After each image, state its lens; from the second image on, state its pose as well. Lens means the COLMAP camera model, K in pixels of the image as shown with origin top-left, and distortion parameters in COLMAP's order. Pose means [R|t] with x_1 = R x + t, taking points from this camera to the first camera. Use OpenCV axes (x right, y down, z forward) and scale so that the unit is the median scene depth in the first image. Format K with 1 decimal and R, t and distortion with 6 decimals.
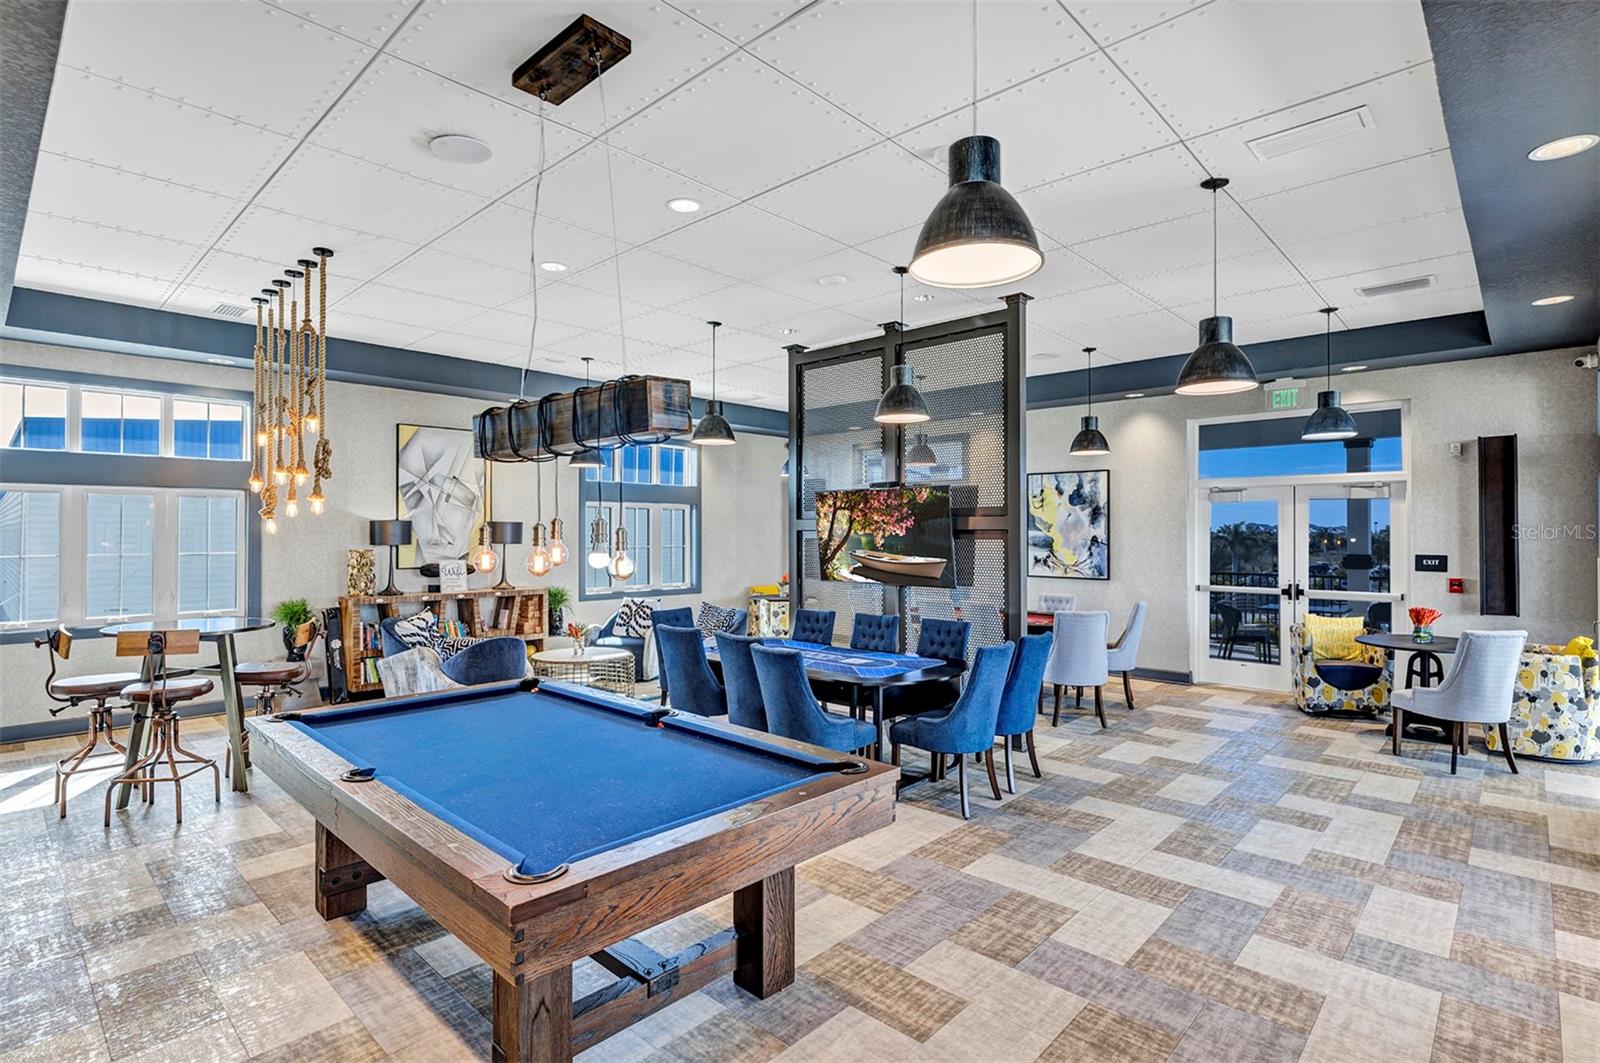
lens RADIAL K [[790.5, 0, 804.6], [0, 790.5, 520.9], [0, 0, 1]] dist [0.007127, 0.000497]
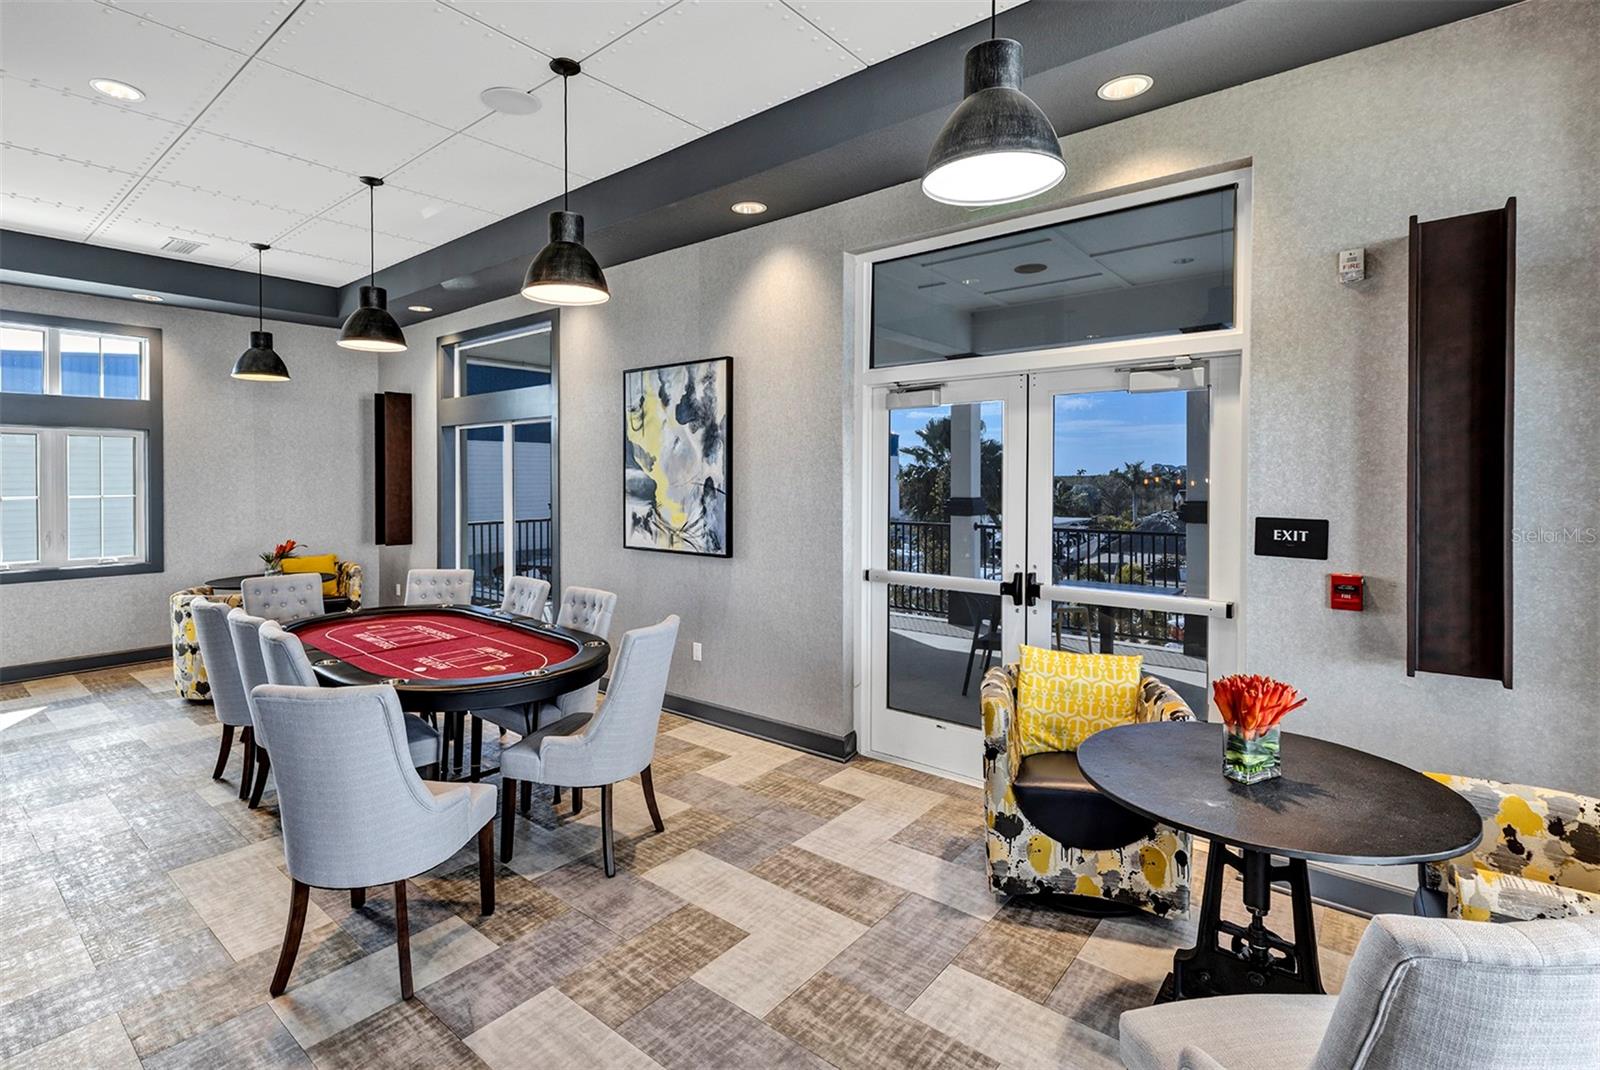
lens RADIAL K [[758.7, 0, 746.4], [0, 758.7, 483.2], [0, 0, 1]] dist [0.004145, 0.001138]
pose [[0.999810, -0.001456, 0.019427, 0.481478], [0.001042, 0.999773, 0.021302, 0.014707], [-0.019454, -0.021278, 0.999584, 0.589172]]
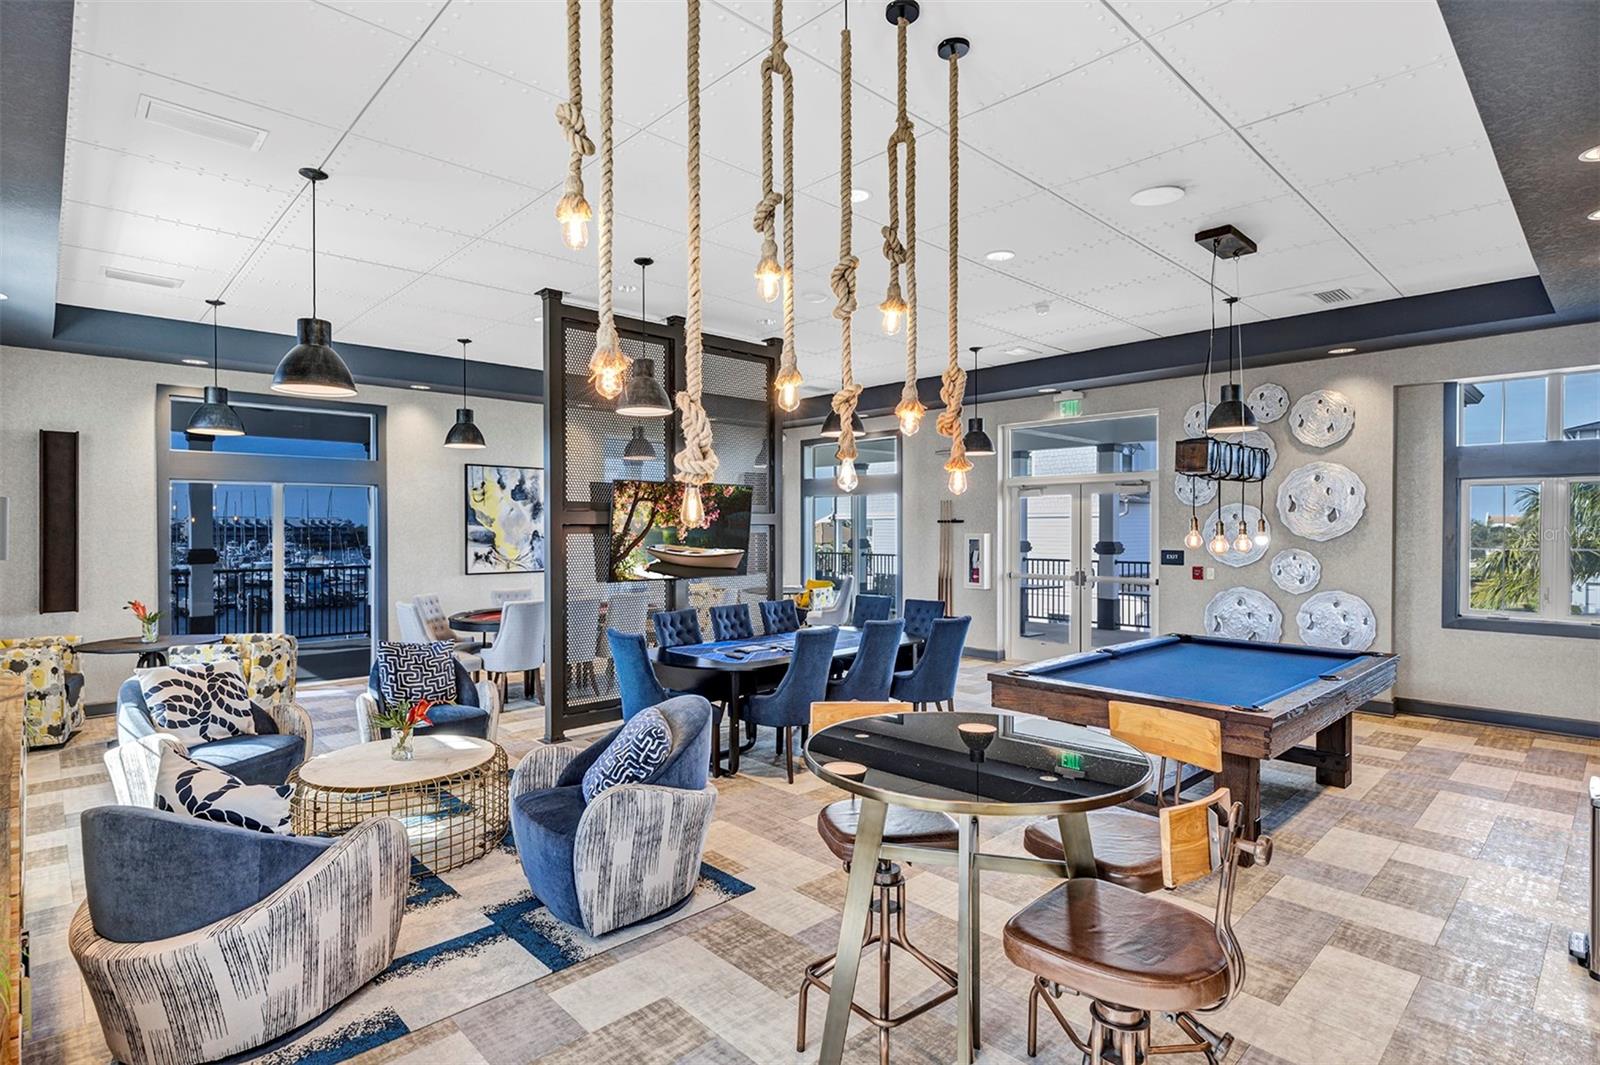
lens RADIAL K [[790.5, 0, 796.8], [0, 790.5, 529.8], [0, 0, 1]] dist [0.007127, 0.000497]
pose [[0.059268, -0.003380, 0.998236, -0.831525], [-0.011156, 0.999930, 0.004049, 0.012938], [-0.998180, -0.011377, 0.059226, 0.745786]]
